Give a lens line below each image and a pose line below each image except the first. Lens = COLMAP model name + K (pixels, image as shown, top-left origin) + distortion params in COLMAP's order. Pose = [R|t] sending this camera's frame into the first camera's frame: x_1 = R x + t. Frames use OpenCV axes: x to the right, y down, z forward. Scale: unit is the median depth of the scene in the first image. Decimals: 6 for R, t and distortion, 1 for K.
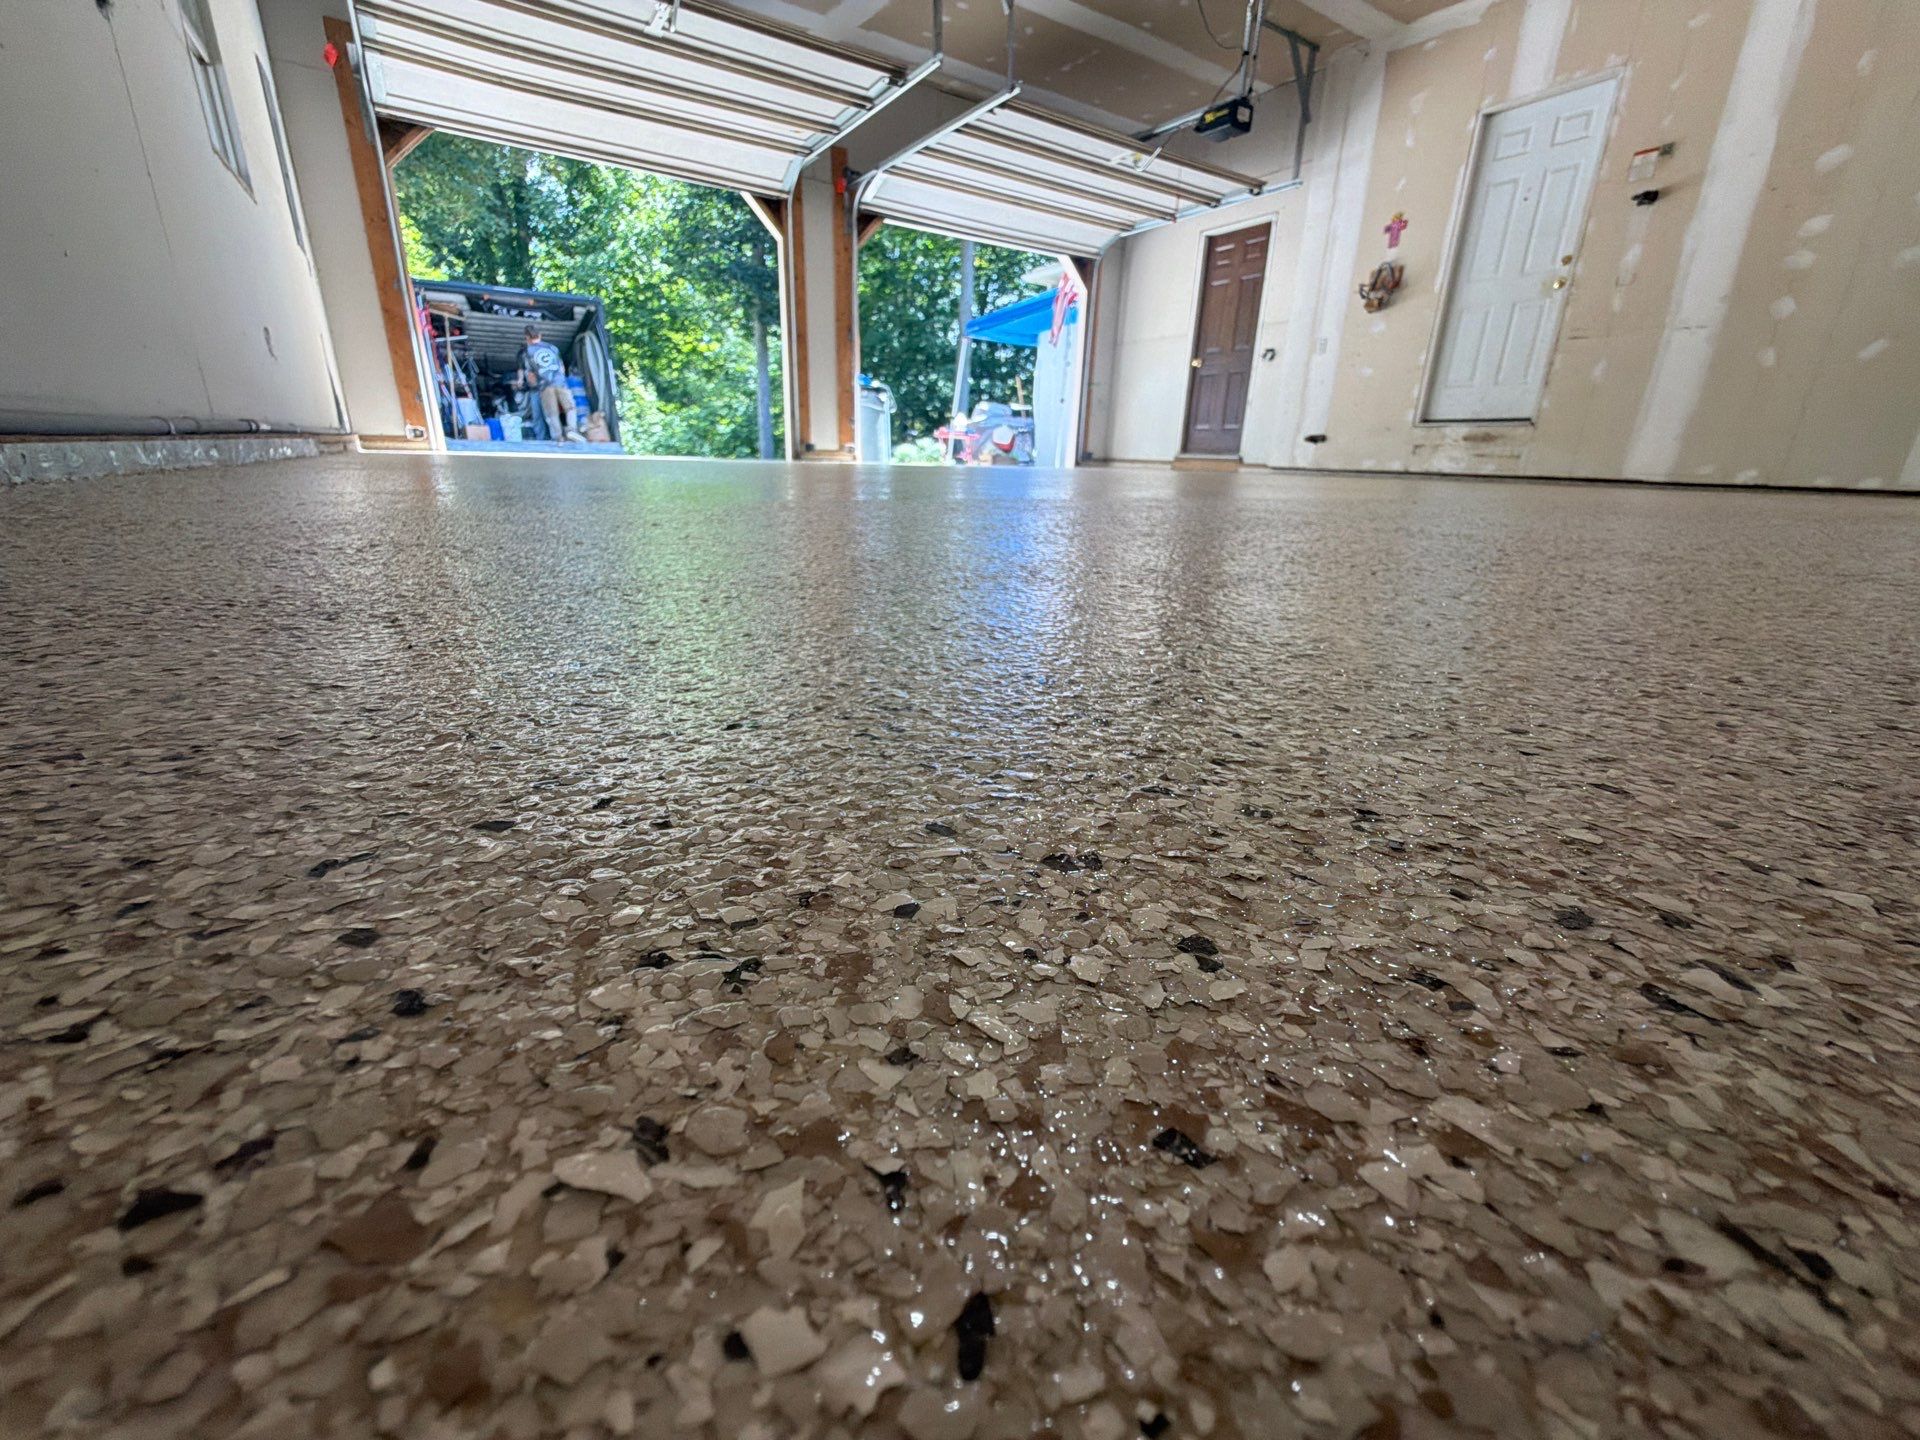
lens RADIAL K [[767.6, 0, 959.8], [0, 767.6, 713.0], [0, 0, 1]] dist [0.006519, -0.001854]
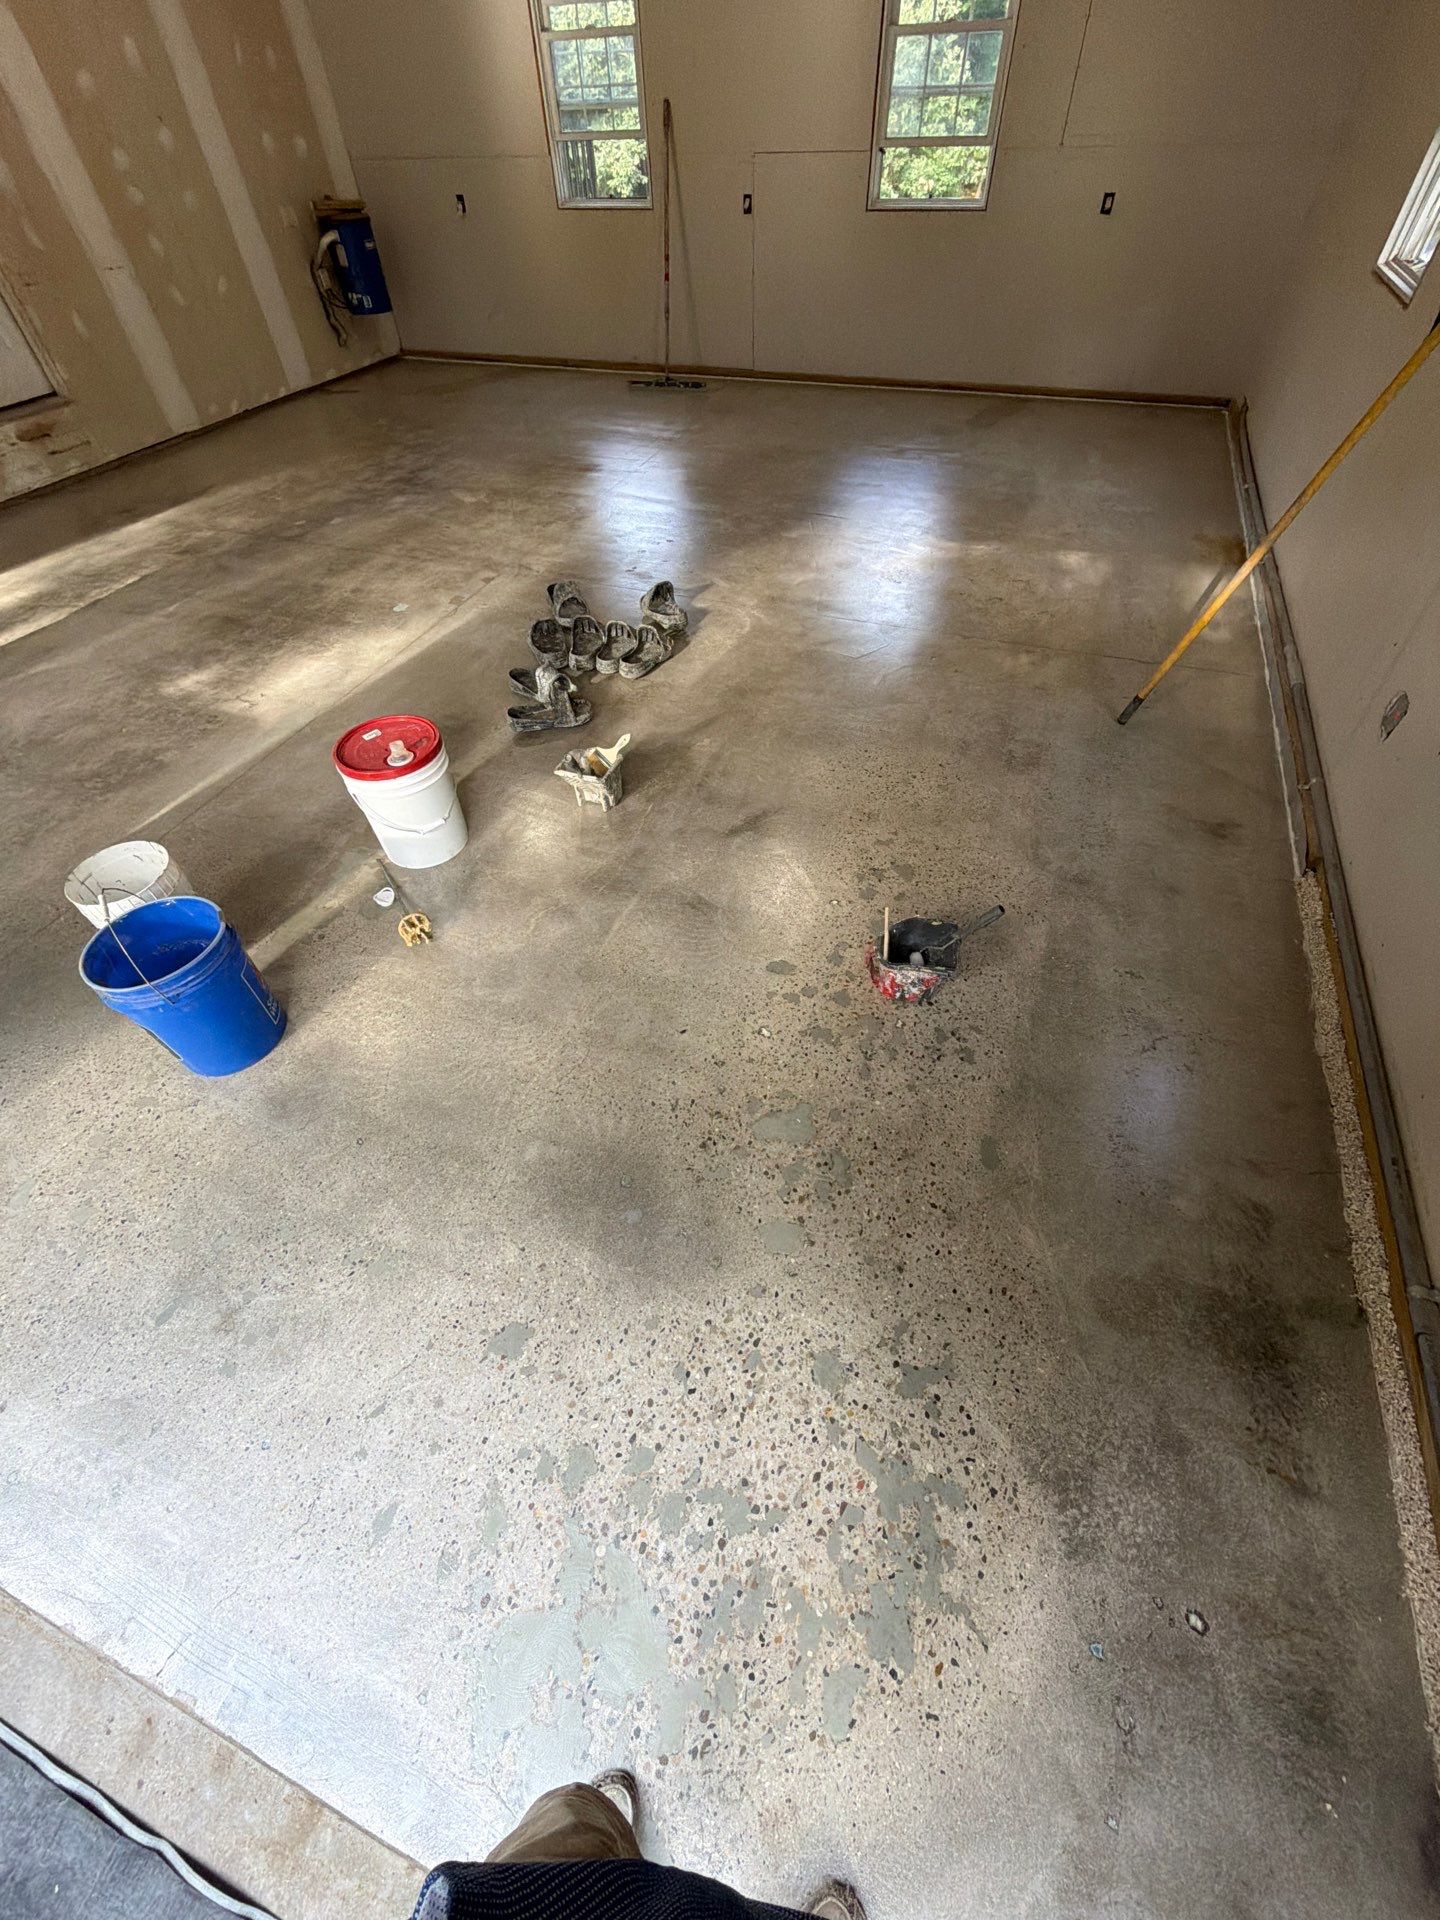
lens RADIAL K [[767.6, 0, 716.1], [0, 767.6, 957.2], [0, 0, 1]] dist [0.006519, -0.001854]
pose [[-0.591000, -0.614013, 0.523170, -0.428543], [0.270408, 0.460233, 0.845615, -0.475179], [-0.759999, 0.641228, -0.105964, 0.704114]]
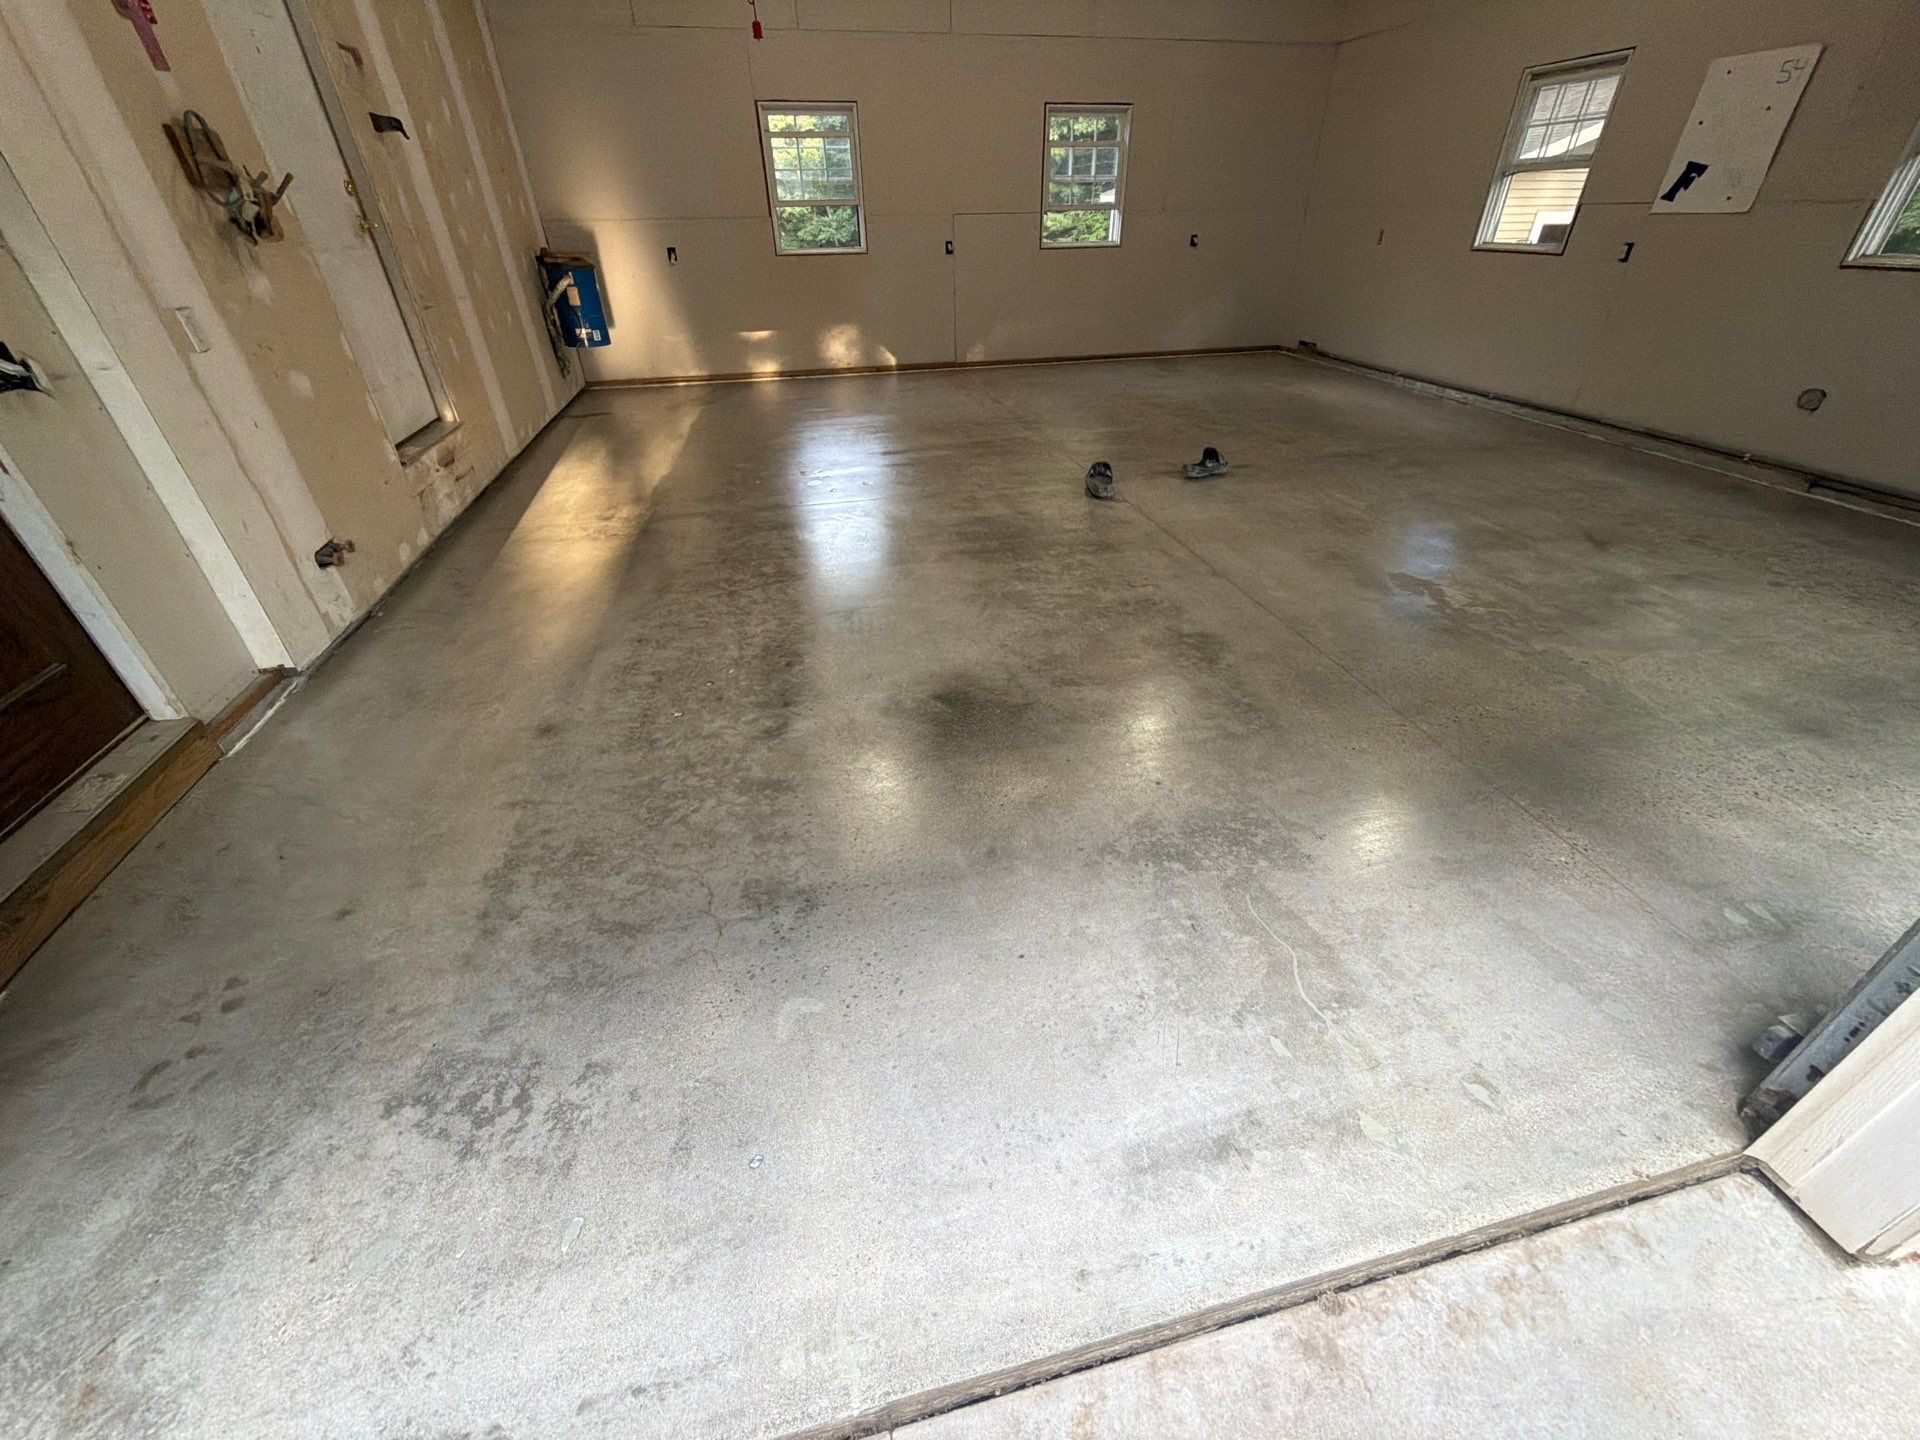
lens RADIAL K [[767.6, 0, 956.7], [0, 767.6, 718.4], [0, 0, 1]] dist [0.006519, -0.001854]
pose [[-0.940028, -0.201374, 0.275310, 0.011022], [0.096656, 0.616788, 0.781172, -0.556060], [-0.327116, 0.760934, -0.560334, 1.113217]]
